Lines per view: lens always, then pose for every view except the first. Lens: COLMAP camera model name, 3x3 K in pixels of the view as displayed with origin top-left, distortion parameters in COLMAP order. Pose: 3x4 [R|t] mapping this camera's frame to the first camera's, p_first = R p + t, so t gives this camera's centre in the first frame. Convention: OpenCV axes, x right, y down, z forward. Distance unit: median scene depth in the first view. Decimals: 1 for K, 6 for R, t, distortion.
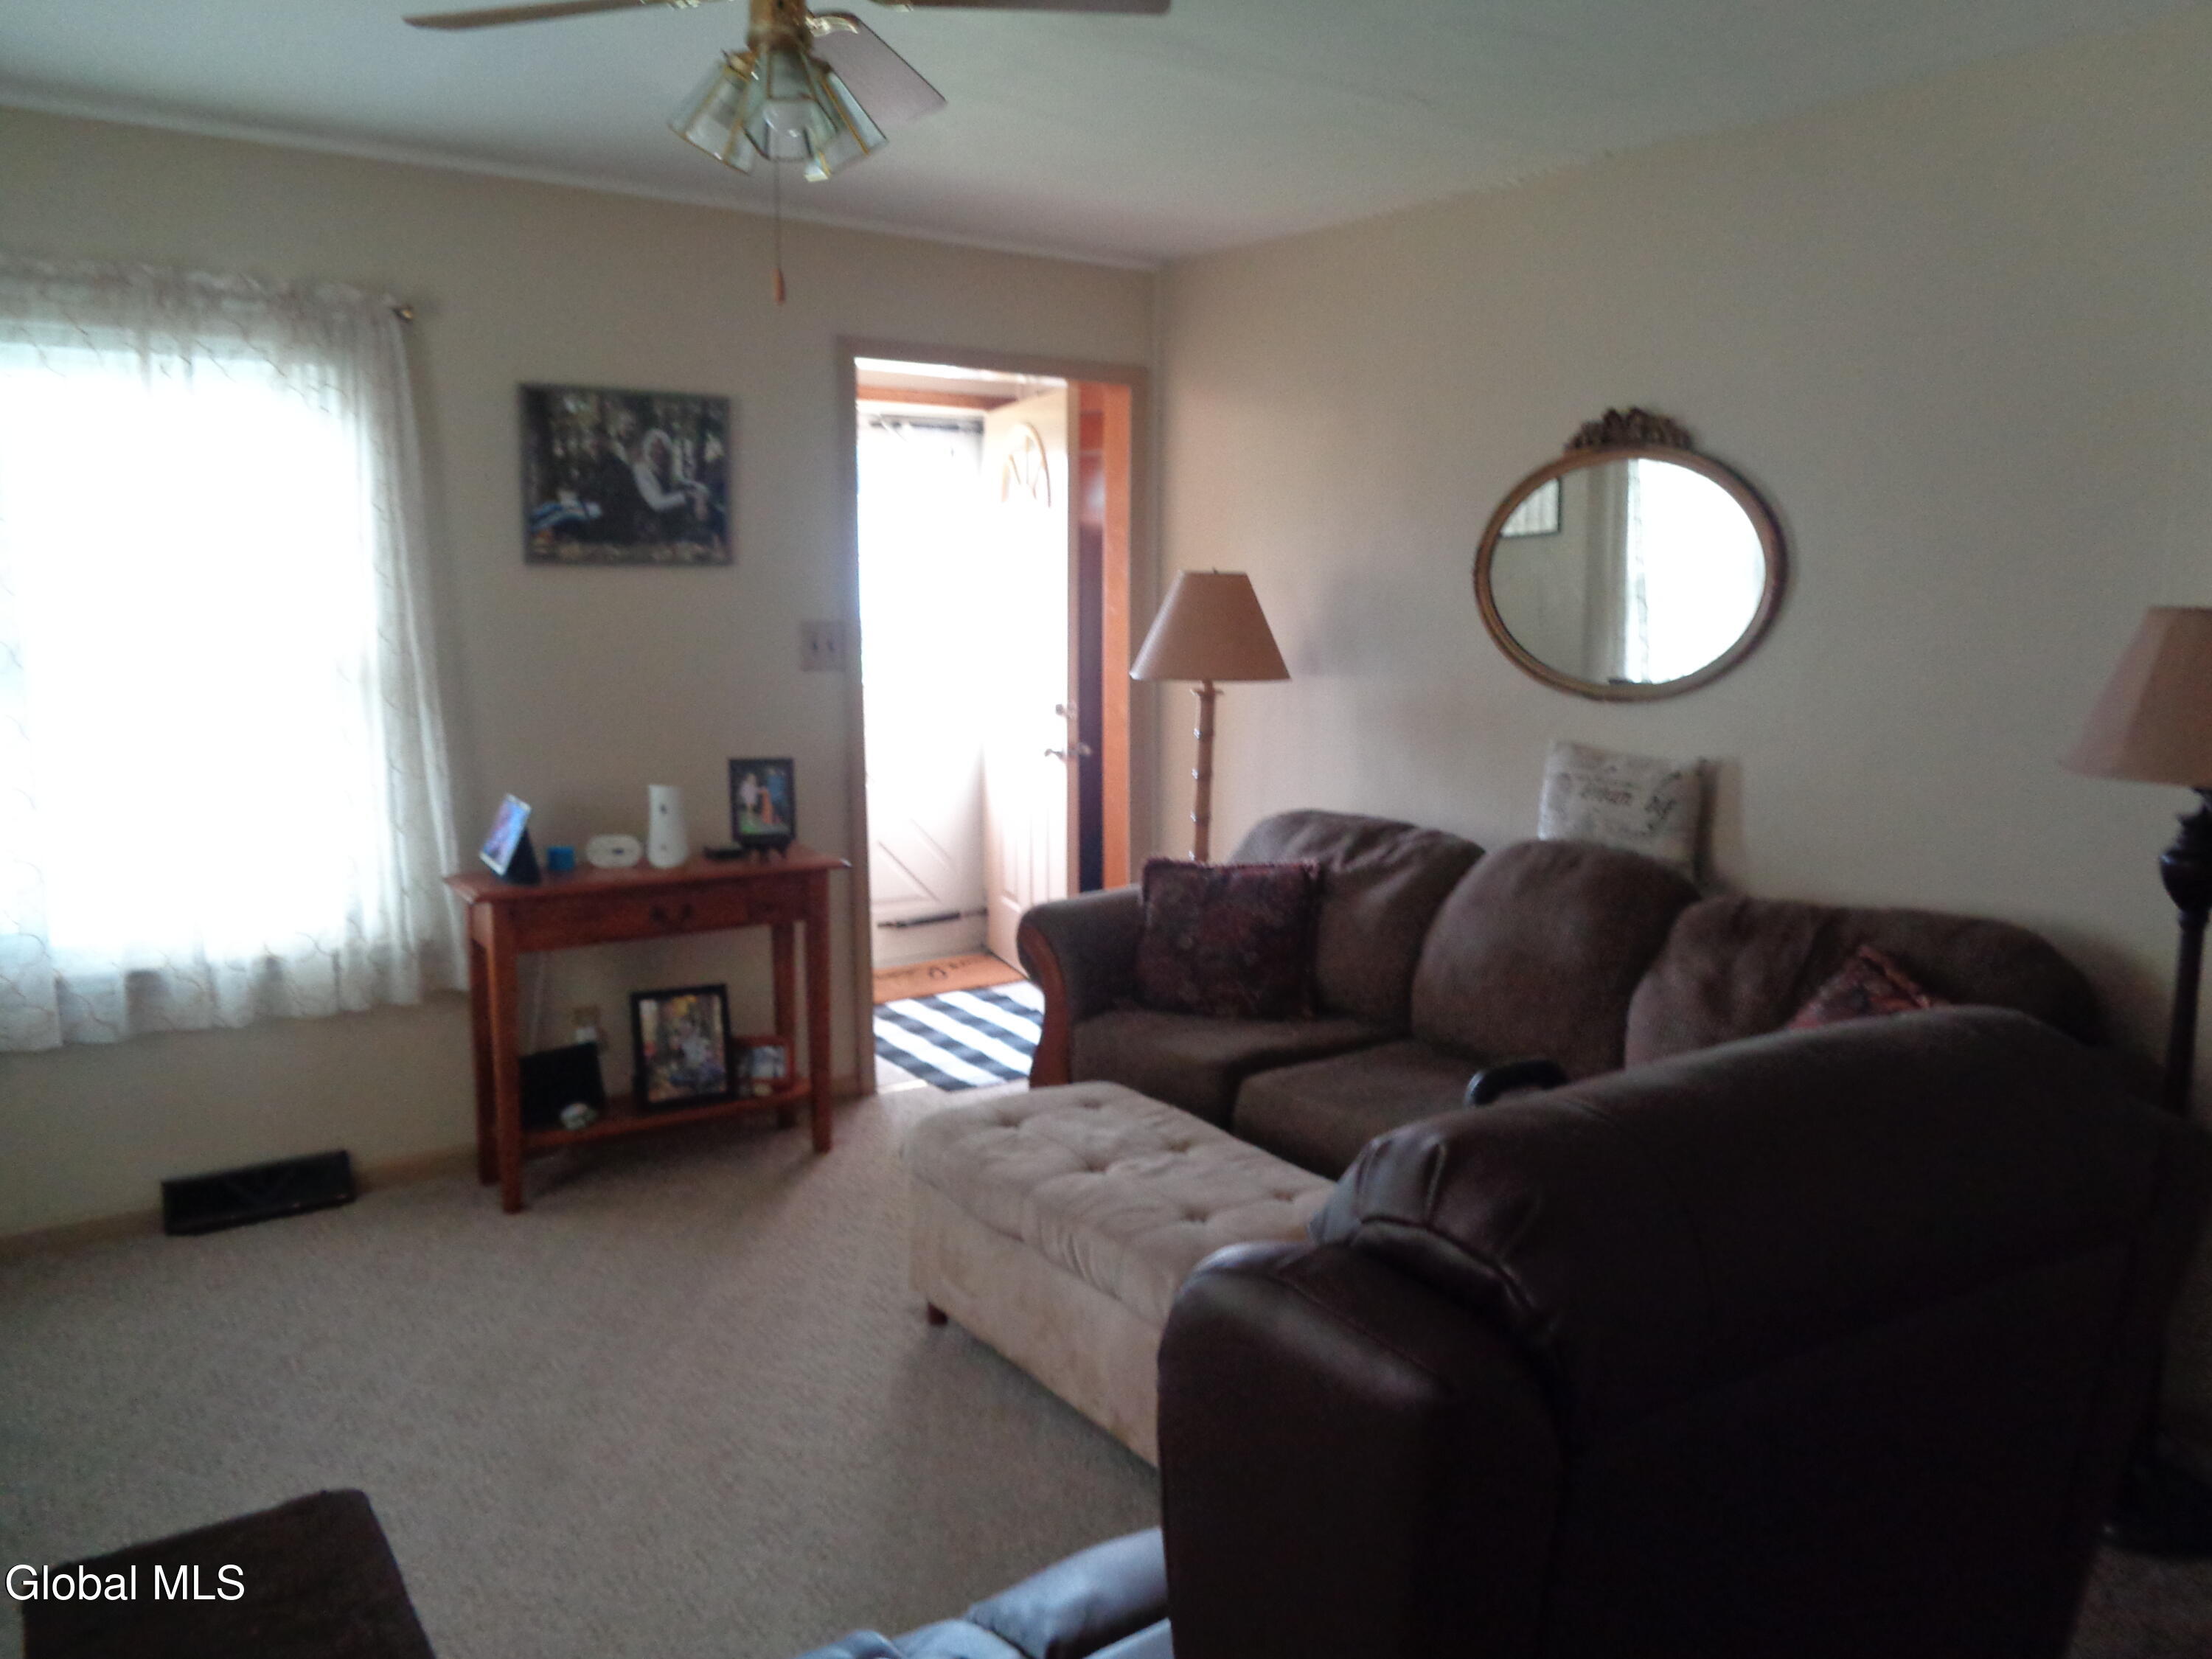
lens RADIAL K [[1592.8, 0, 1119.4], [0, 1592.8, 834.0], [0, 0, 1]] dist [-0.025268, 0.009824]
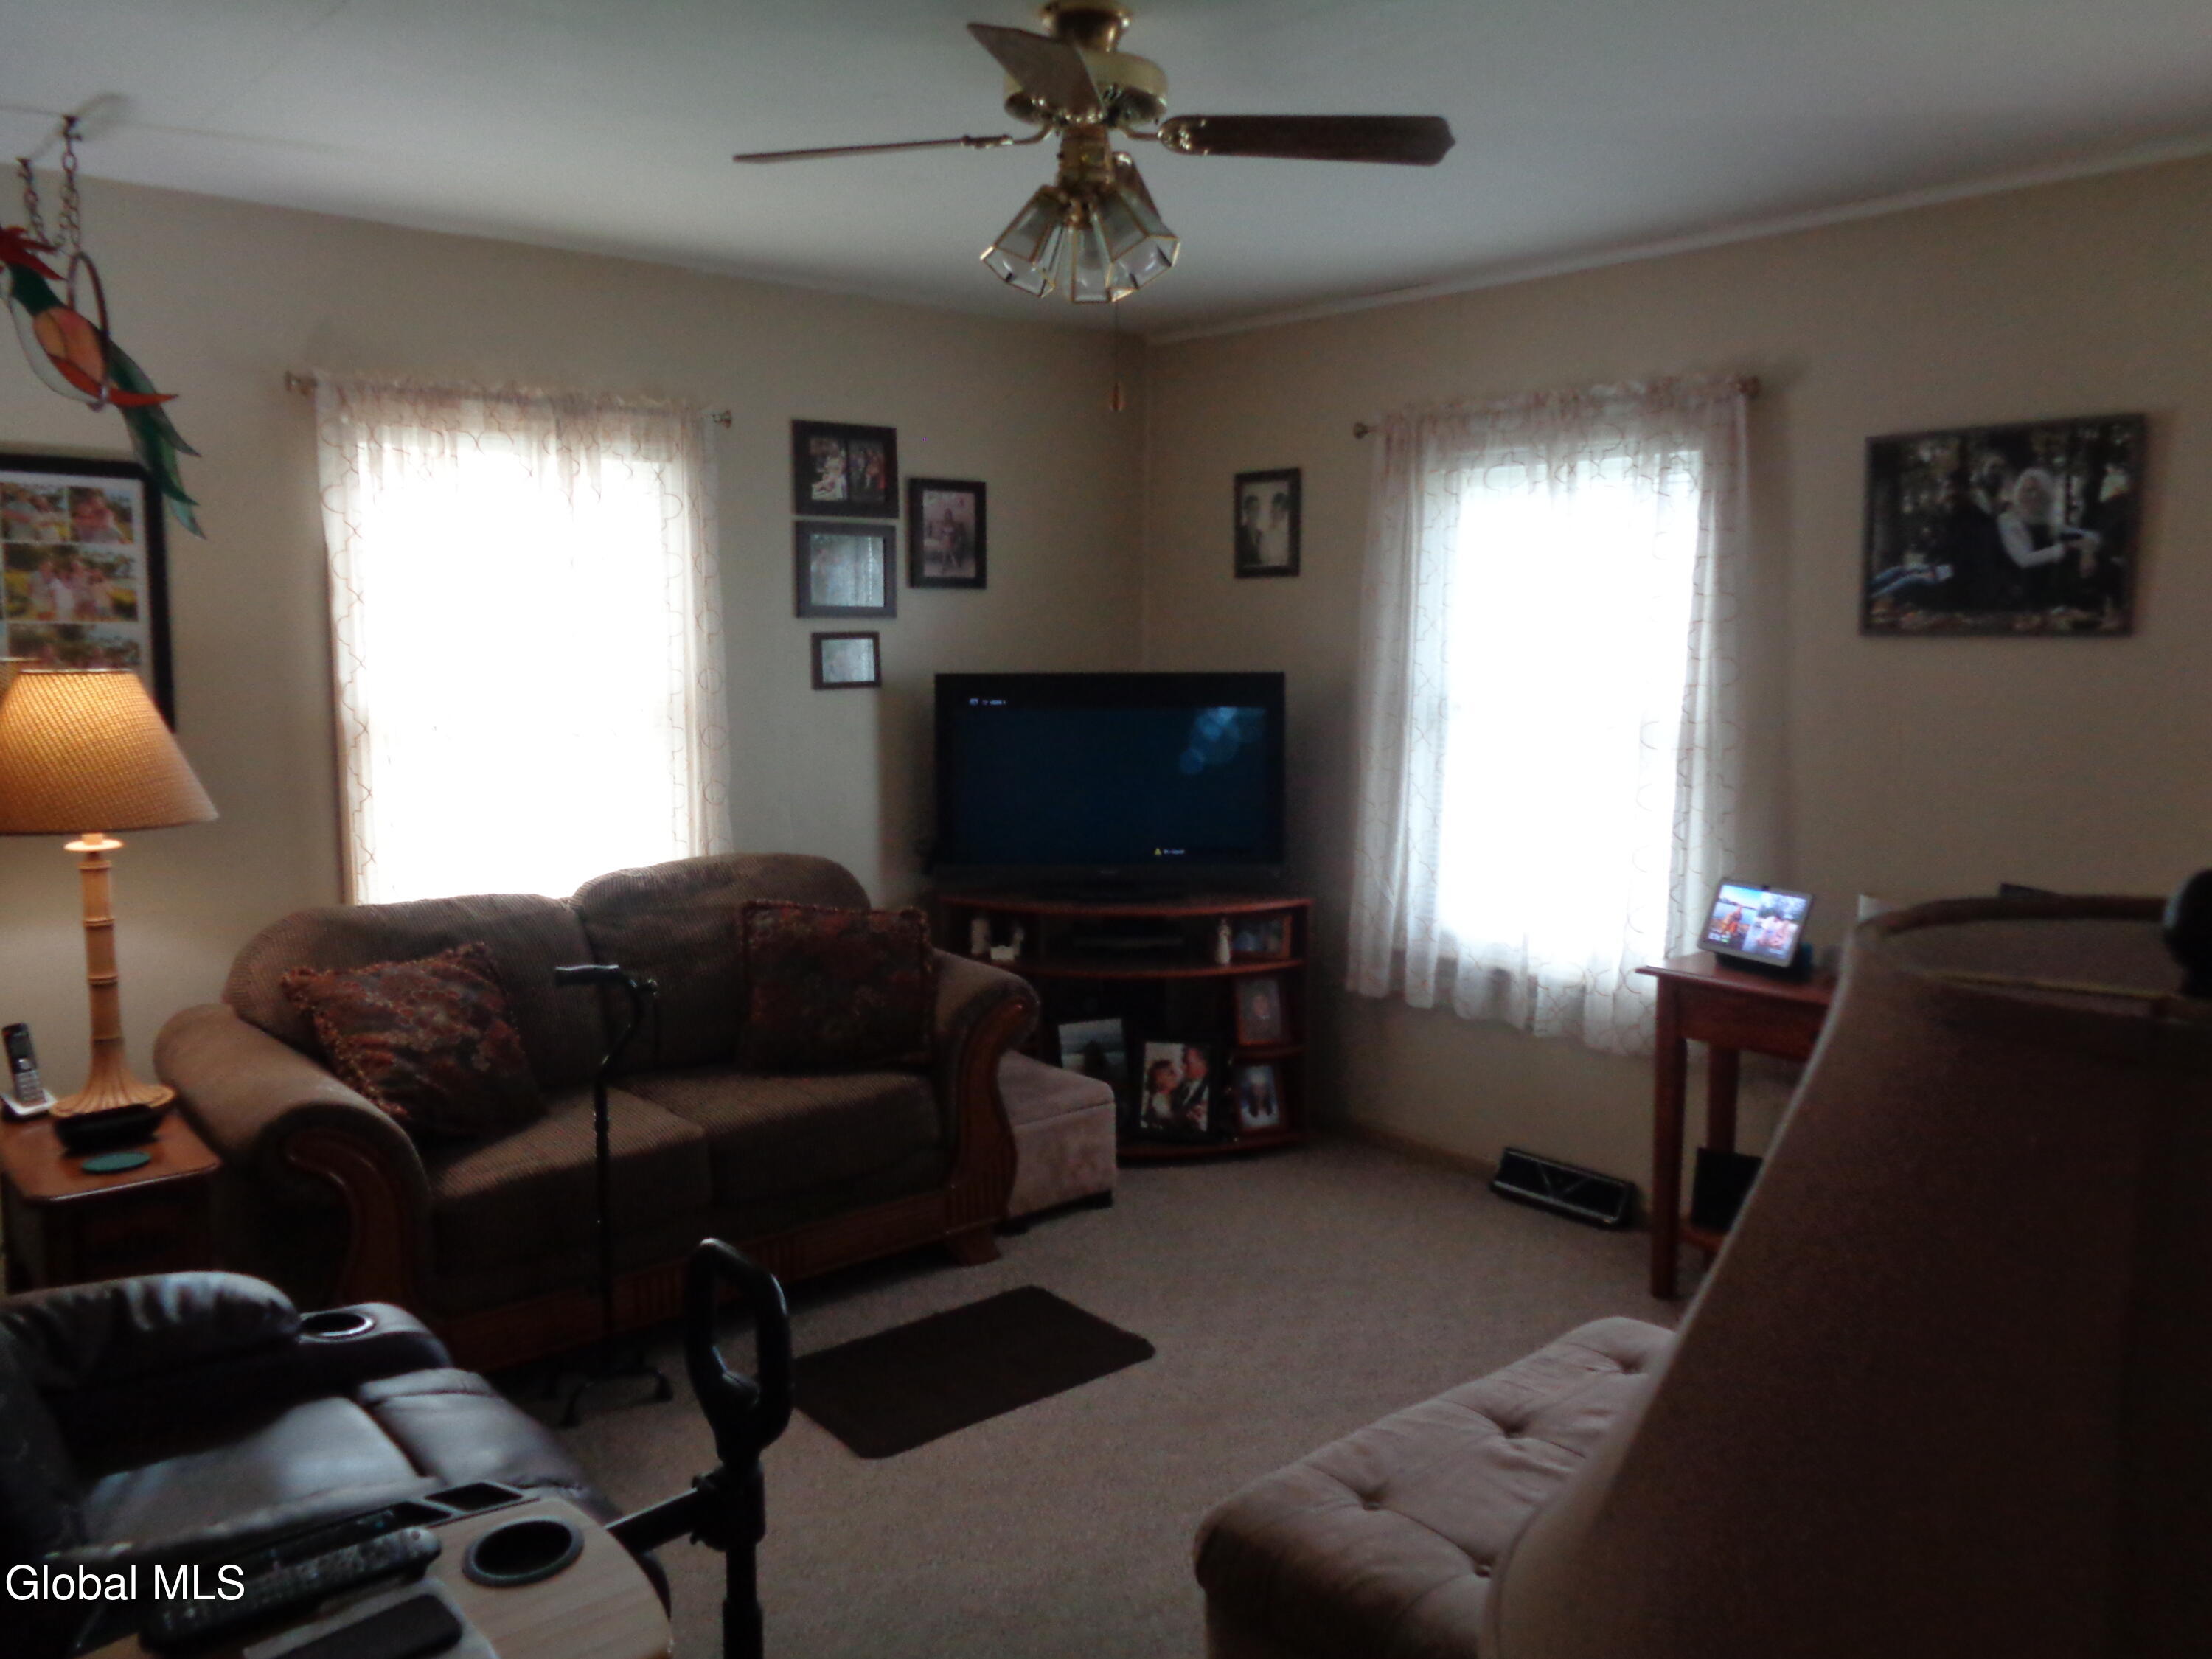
lens RADIAL K [[1592.8, 0, 1117.5], [0, 1592.8, 826.2], [0, 0, 1]] dist [-0.025268, 0.009824]
pose [[0.100666, 0.117182, -0.987995, 0.482738], [-0.150914, 0.983348, 0.101255, -0.089075], [0.983408, 0.138909, 0.116674, 0.483885]]
